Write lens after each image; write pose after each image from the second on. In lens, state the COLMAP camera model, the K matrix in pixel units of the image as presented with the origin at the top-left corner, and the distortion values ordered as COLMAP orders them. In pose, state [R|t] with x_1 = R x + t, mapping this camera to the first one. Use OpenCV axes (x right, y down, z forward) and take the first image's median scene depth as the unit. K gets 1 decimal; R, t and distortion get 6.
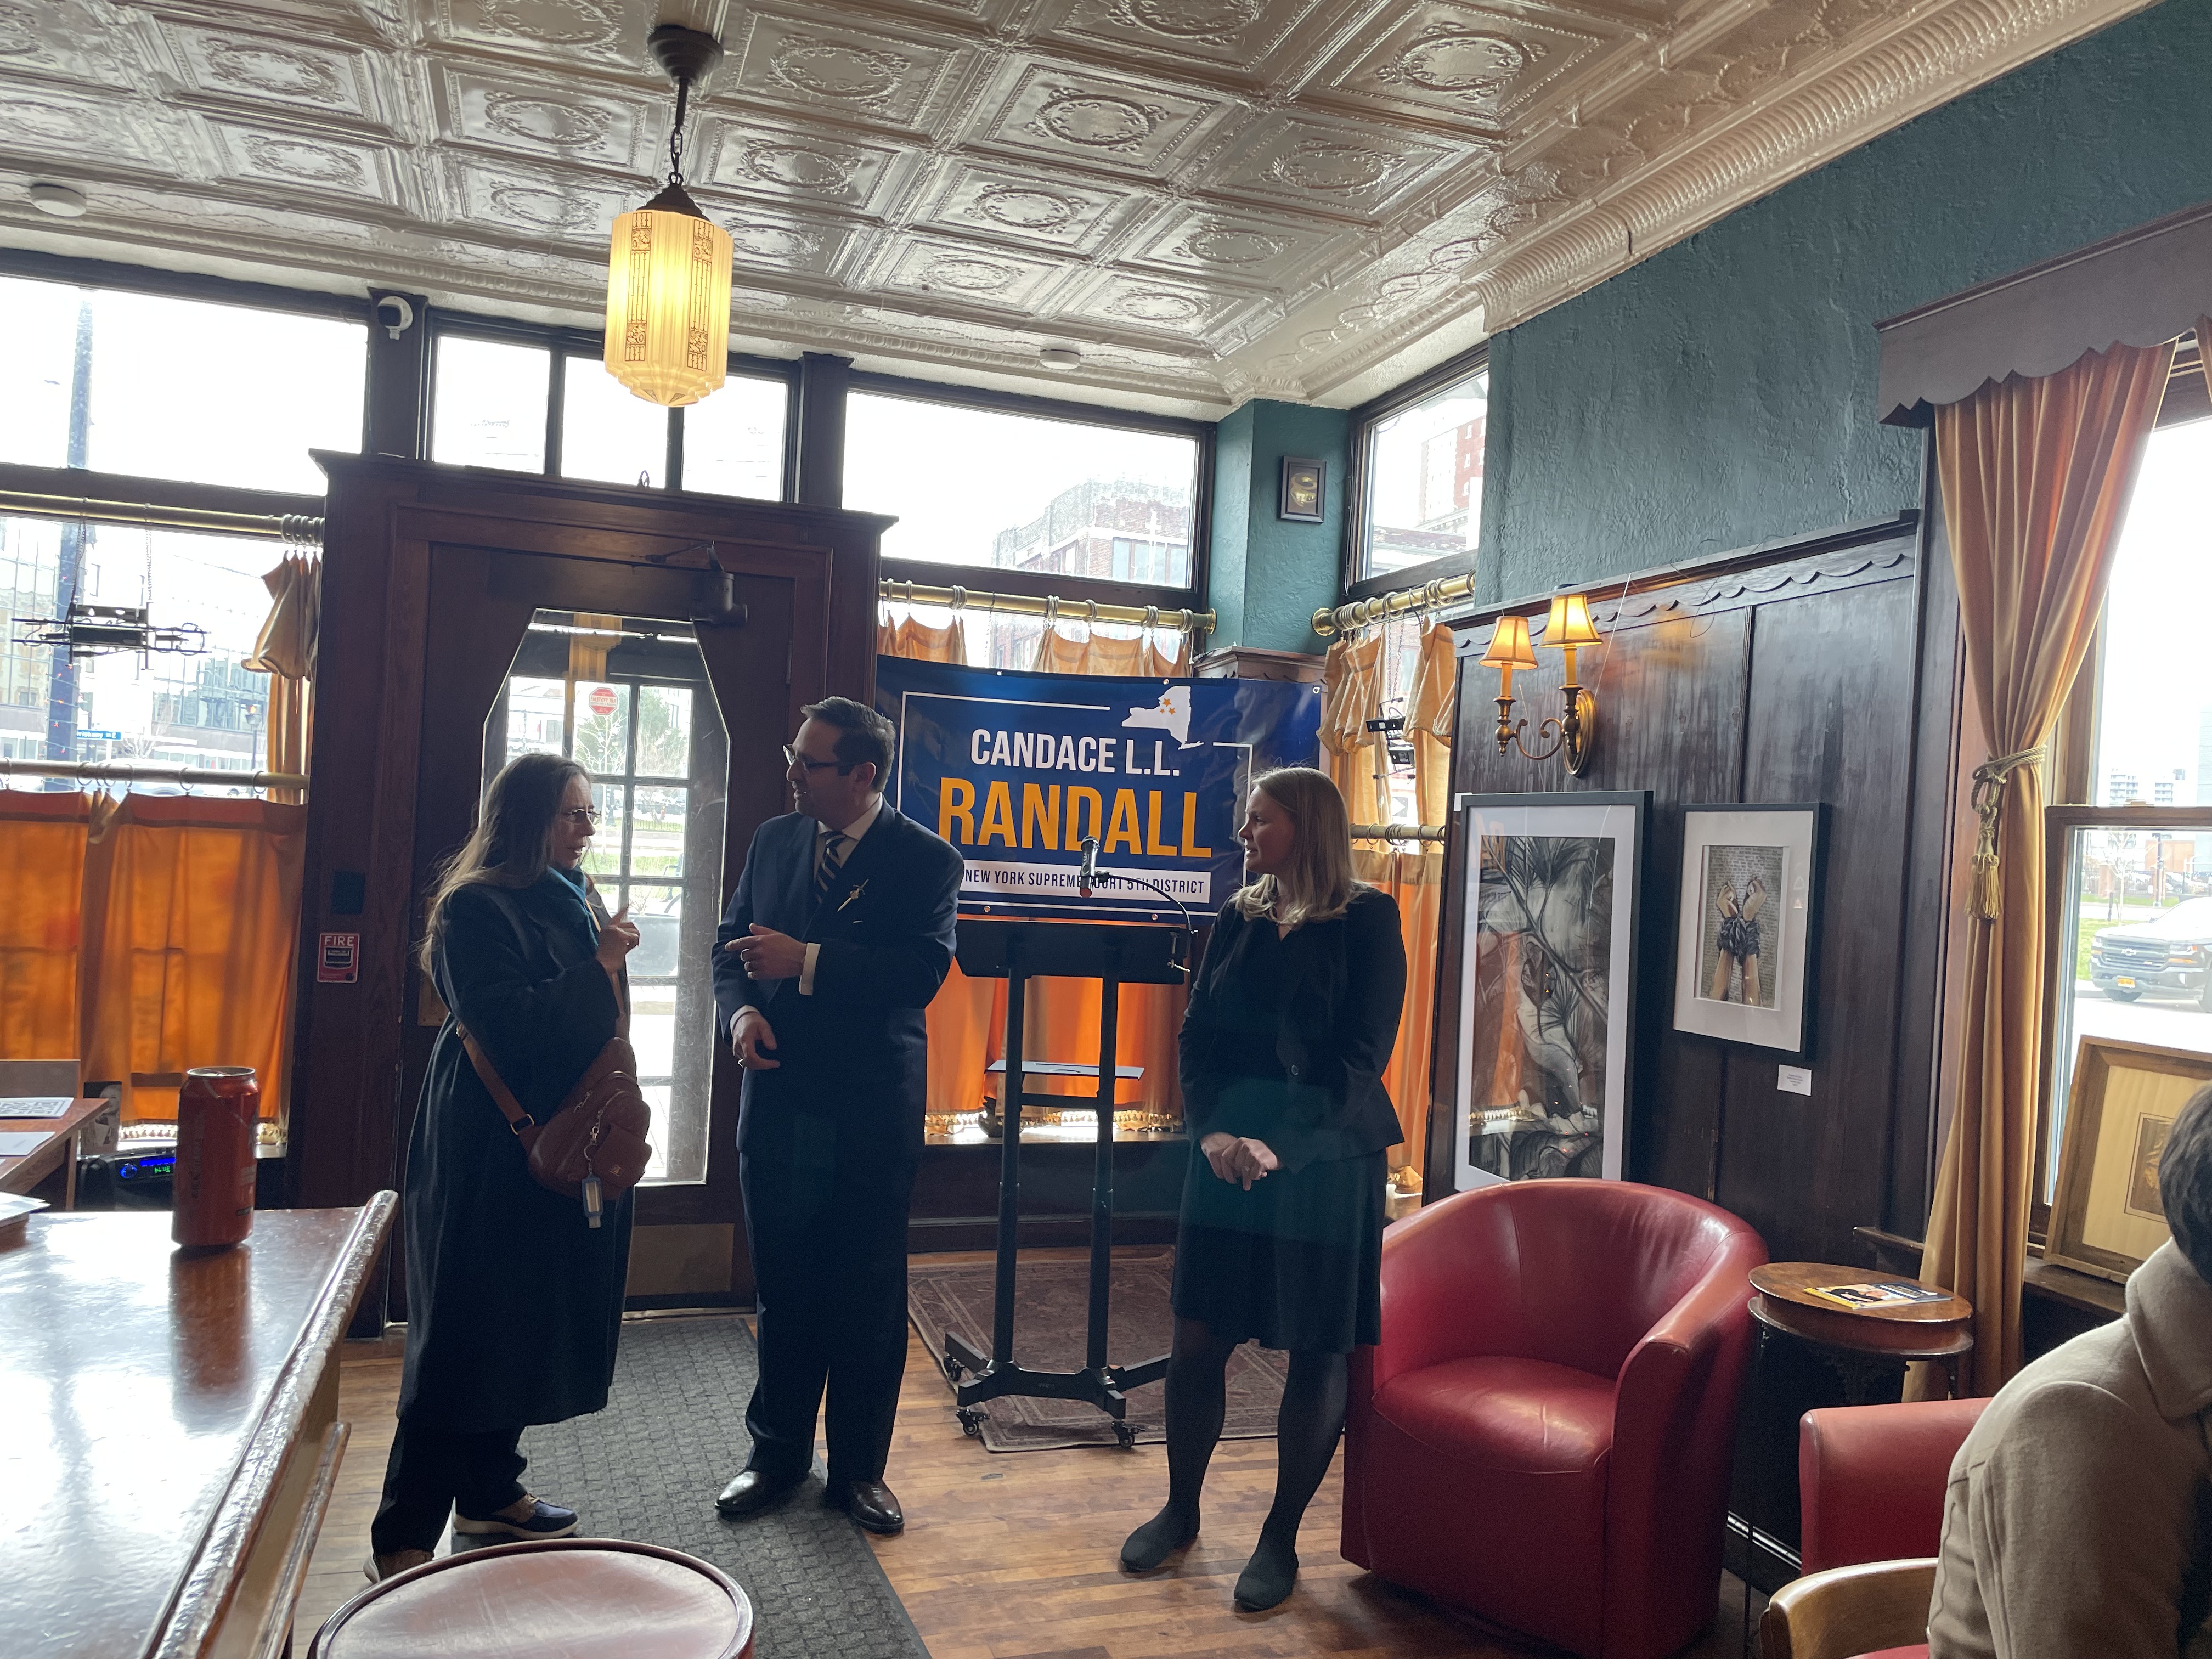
lens RADIAL K [[1667.6, 0, 1093.9], [0, 1667.6, 822.3], [0, 0, 1]] dist [0.099692, -0.124304]
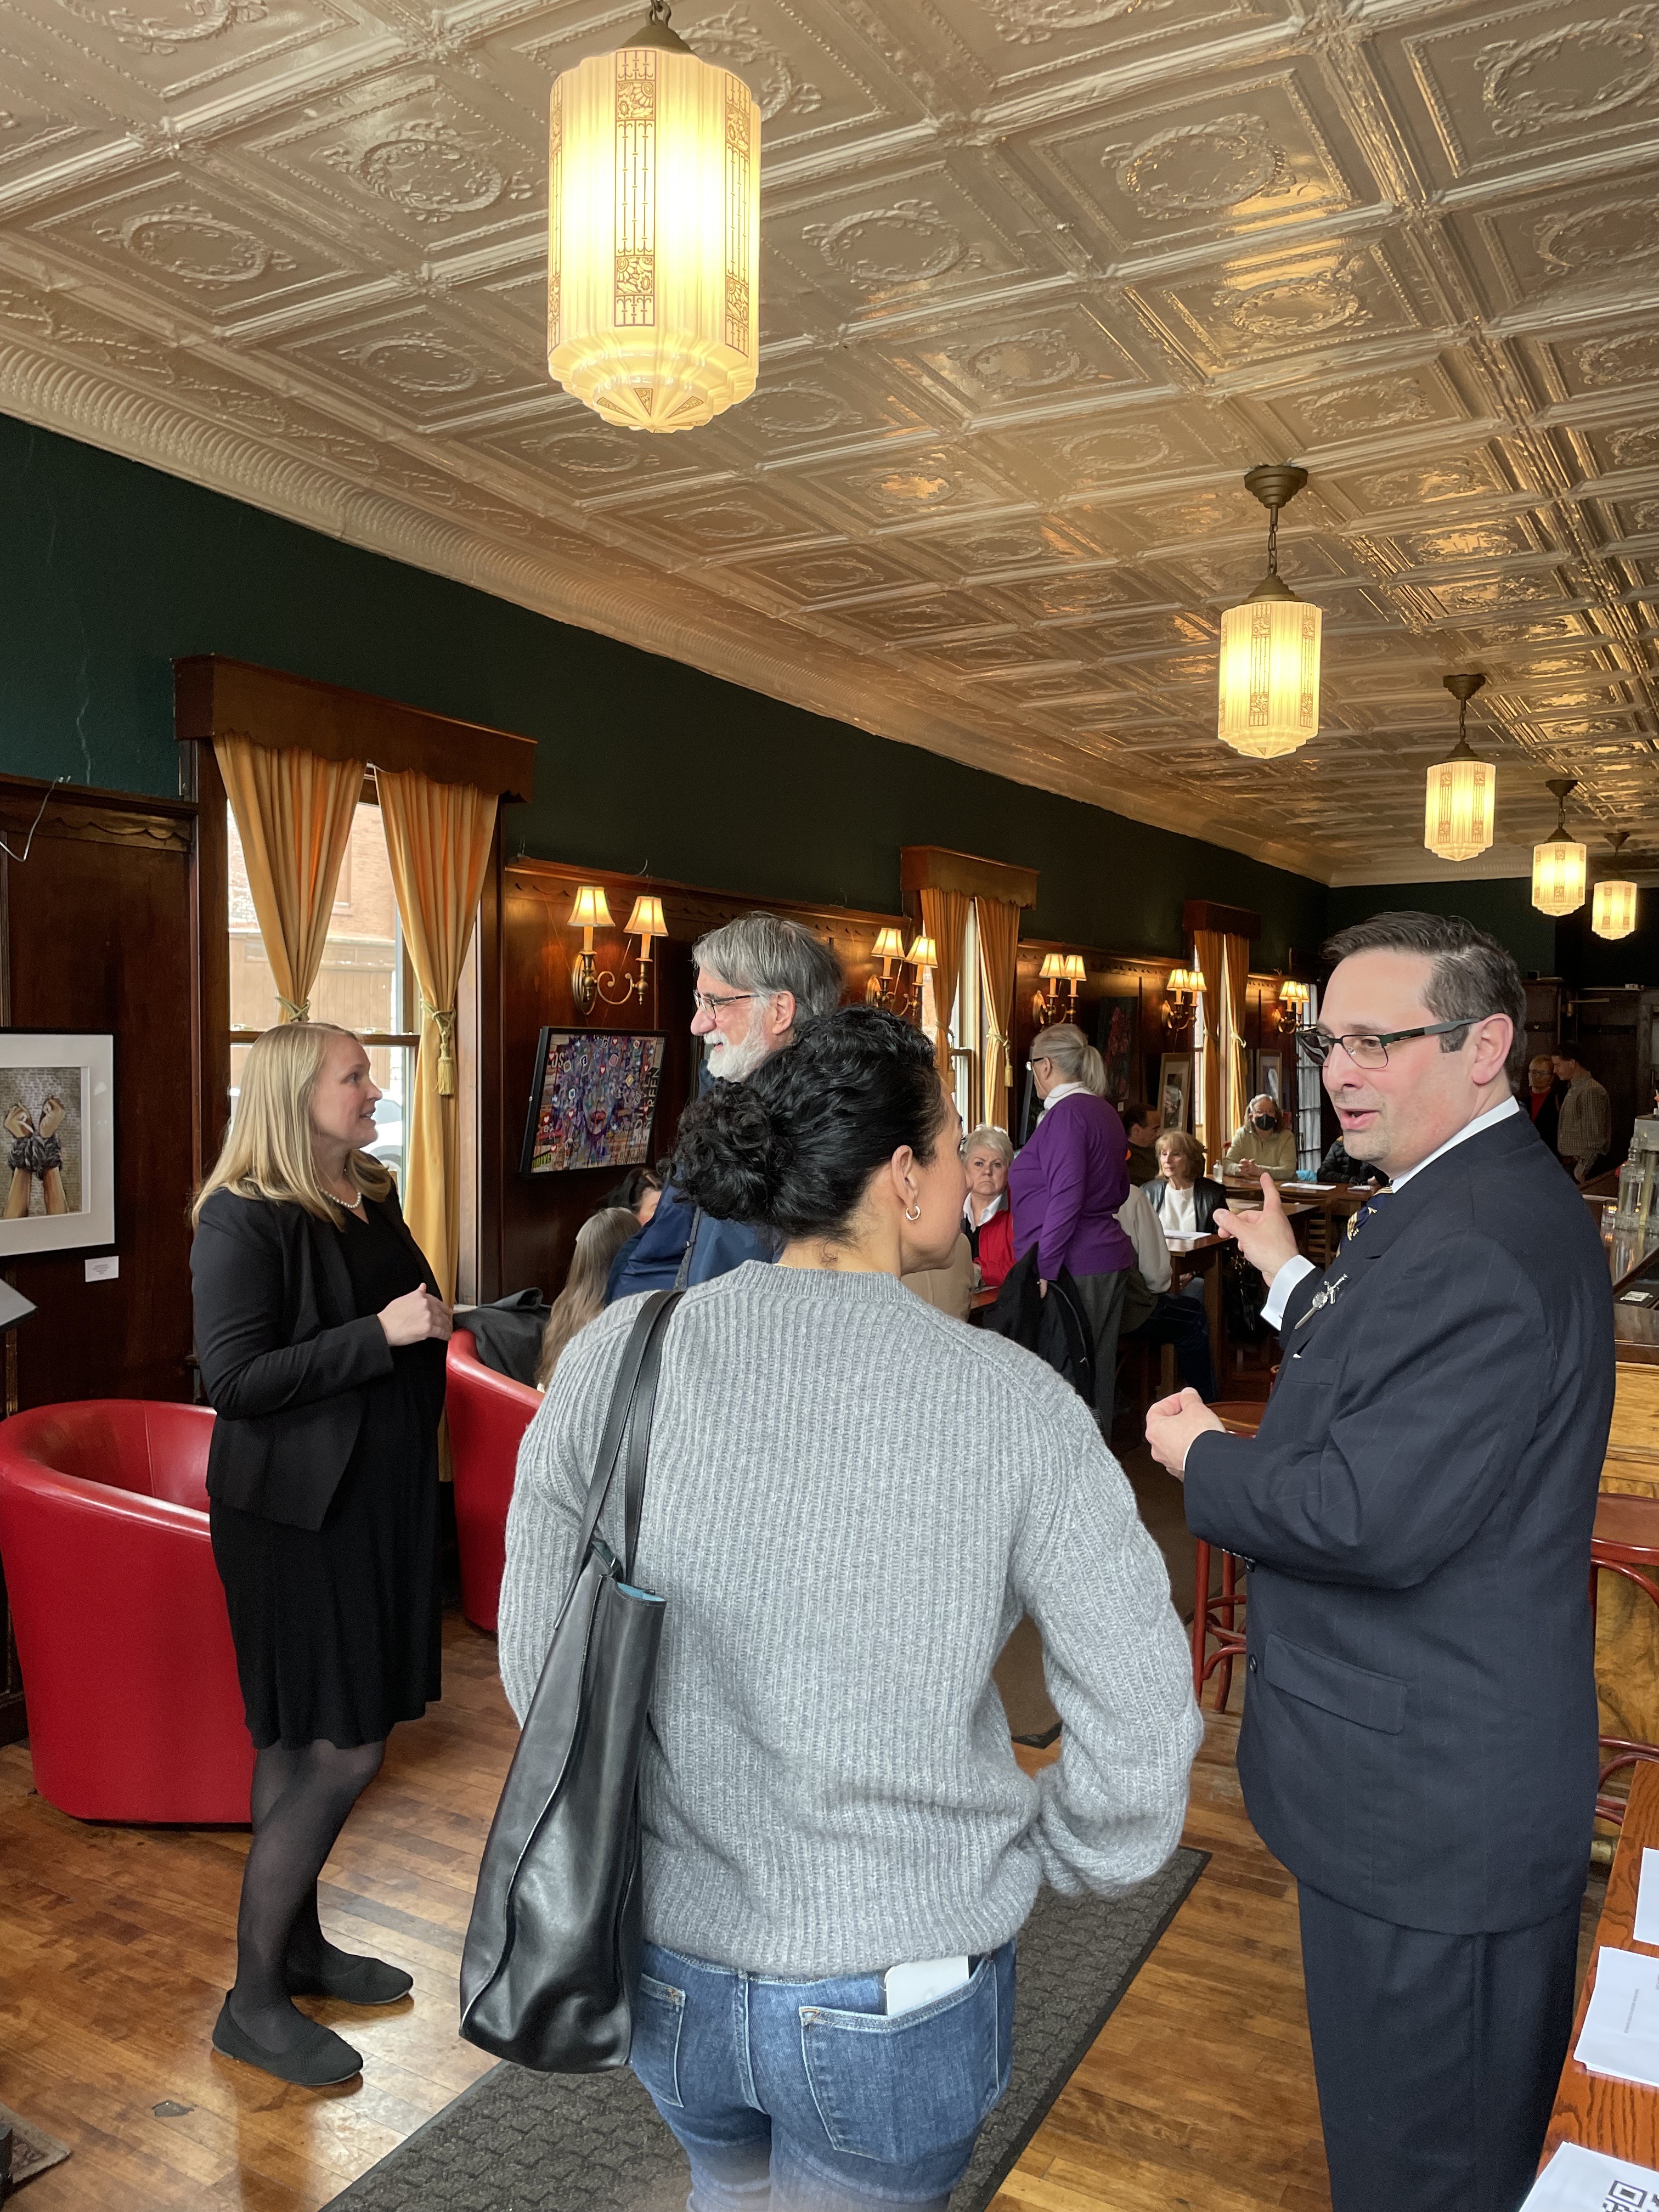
lens RADIAL K [[1667.6, 0, 839.9], [0, 1667.6, 1082.4], [0, 0, 1]] dist [0.099692, -0.124304]
pose [[-0.657965, -0.086991, 0.748007, -0.460171], [-0.065705, 0.996149, 0.058054, -0.044498], [-0.750177, -0.010950, -0.661147, 0.829290]]
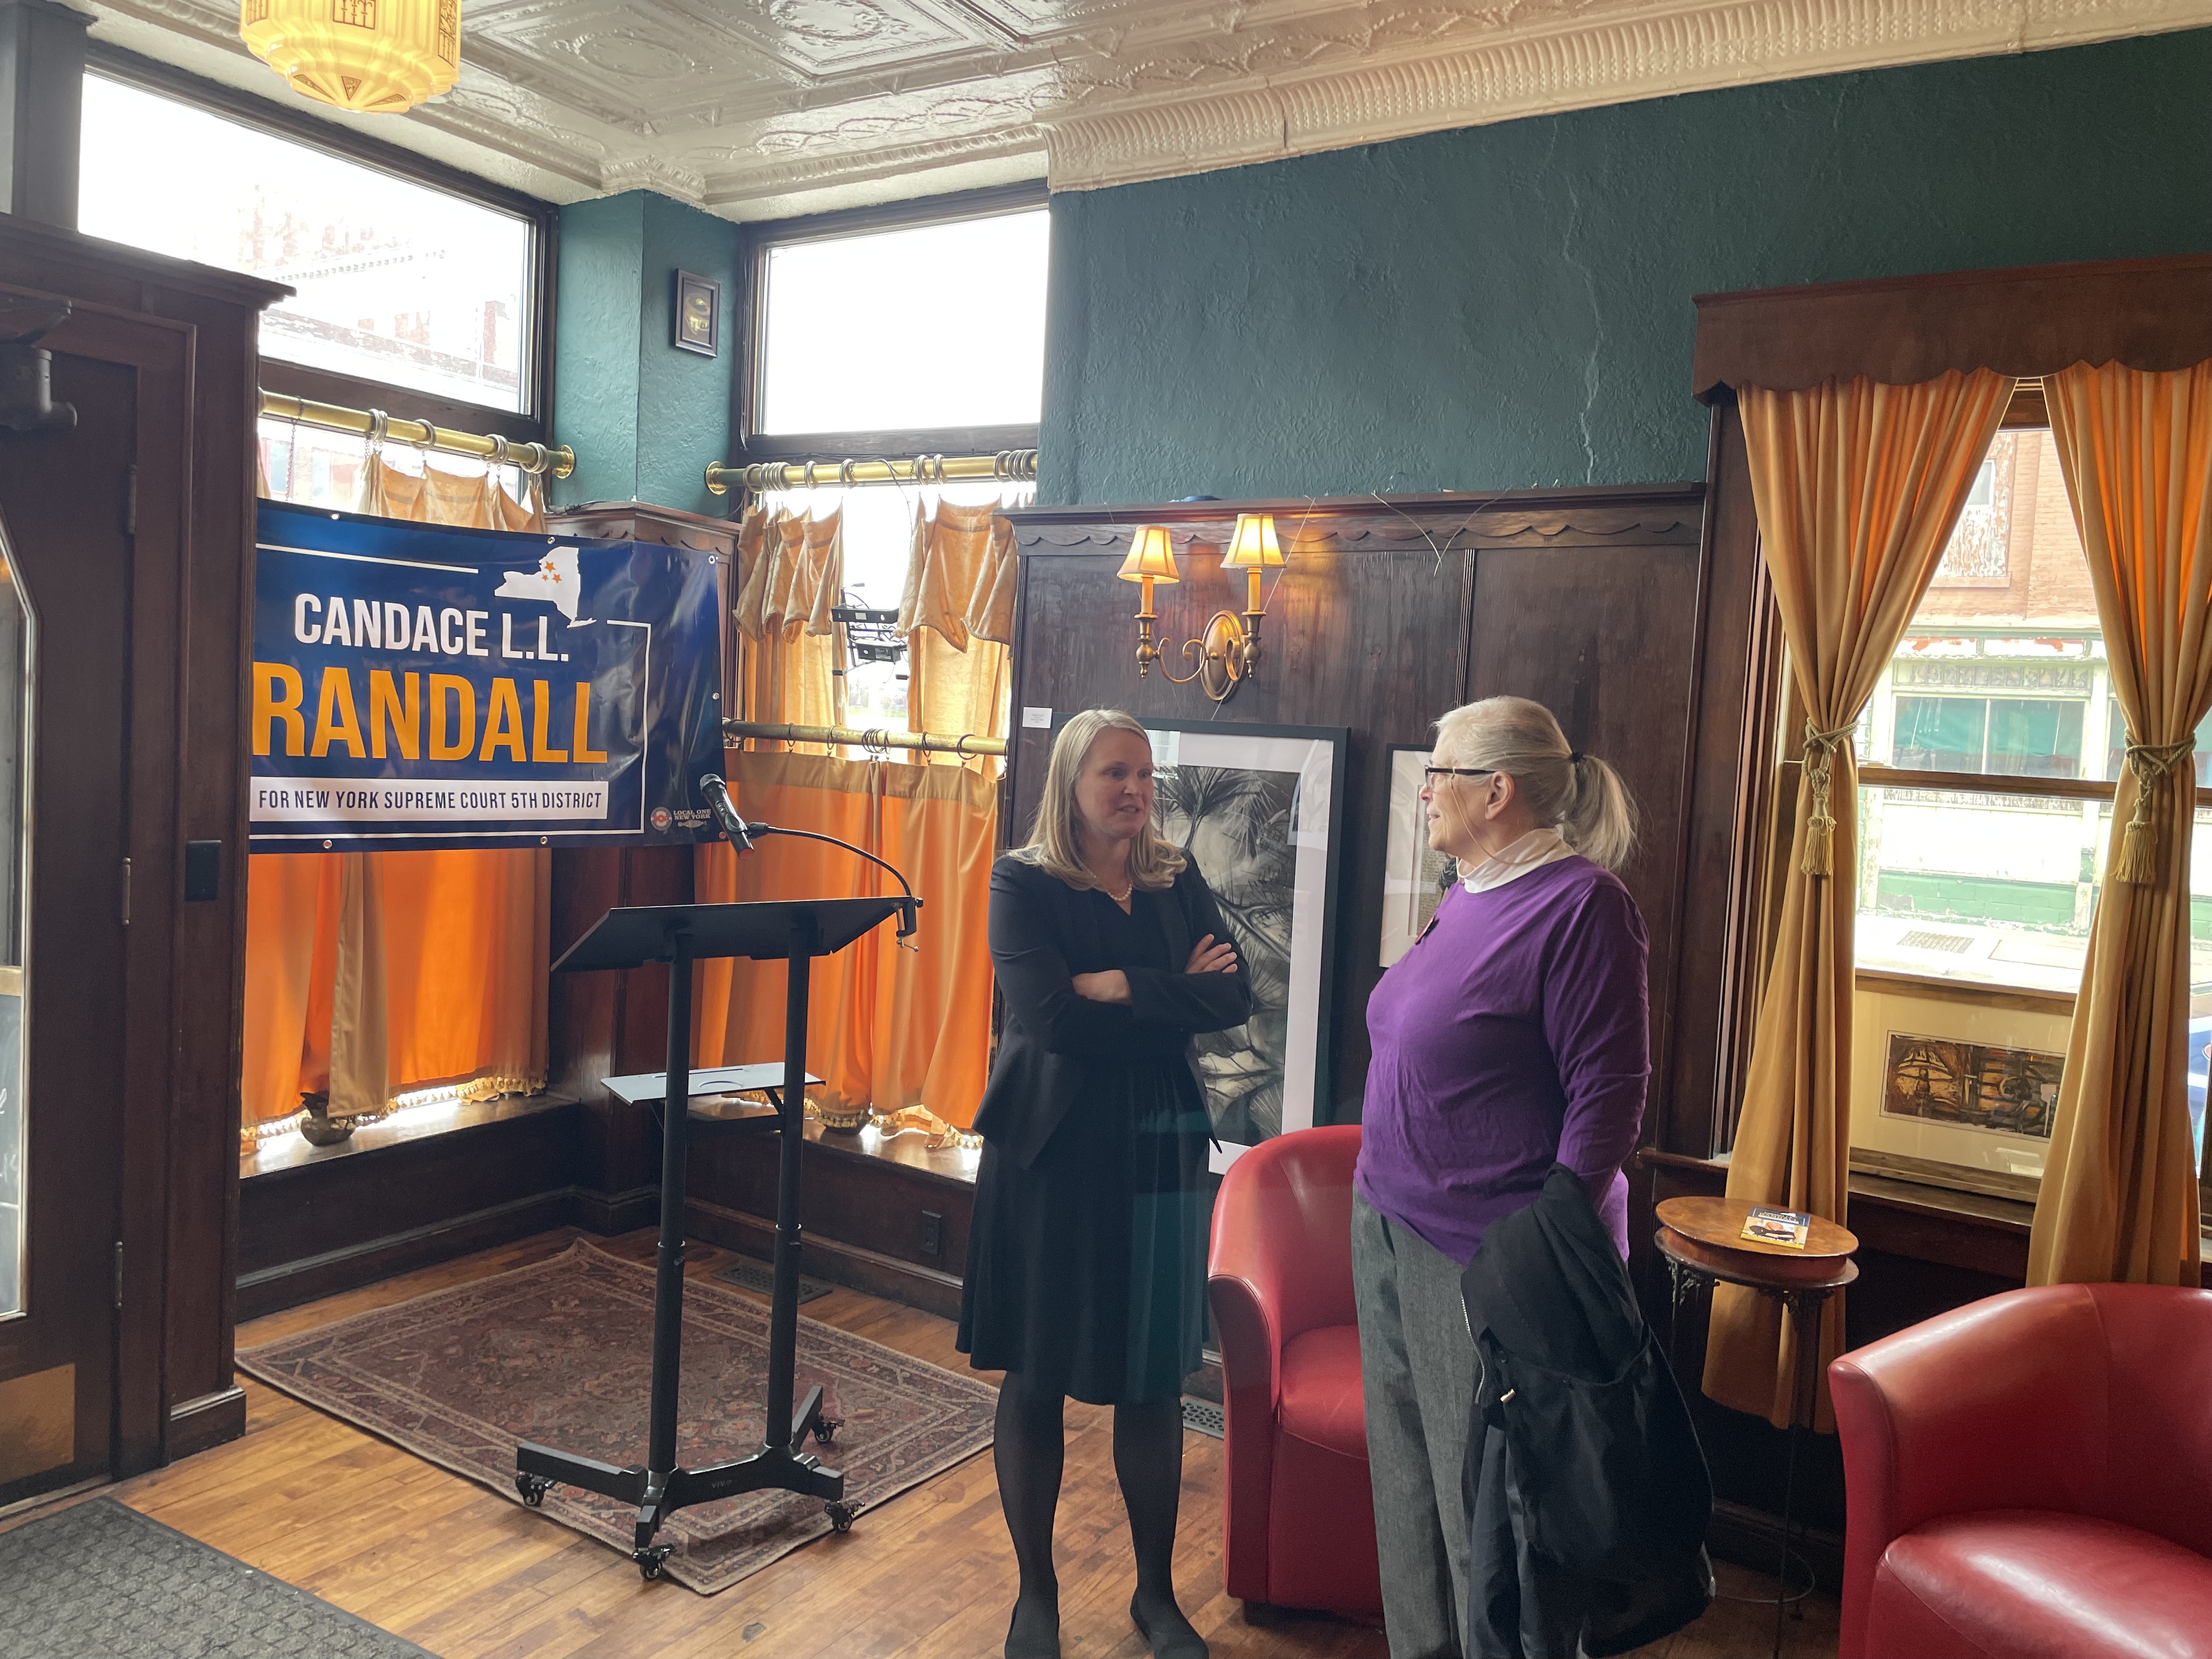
lens RADIAL K [[1667.6, 0, 1084.6], [0, 1667.6, 809.0], [0, 0, 1]] dist [0.099692, -0.124304]
pose [[0.777434, -0.044351, 0.627398, -0.273761], [-0.020764, 0.995157, 0.096078, -0.041544], [-0.628621, -0.087722, 0.772749, 0.227446]]
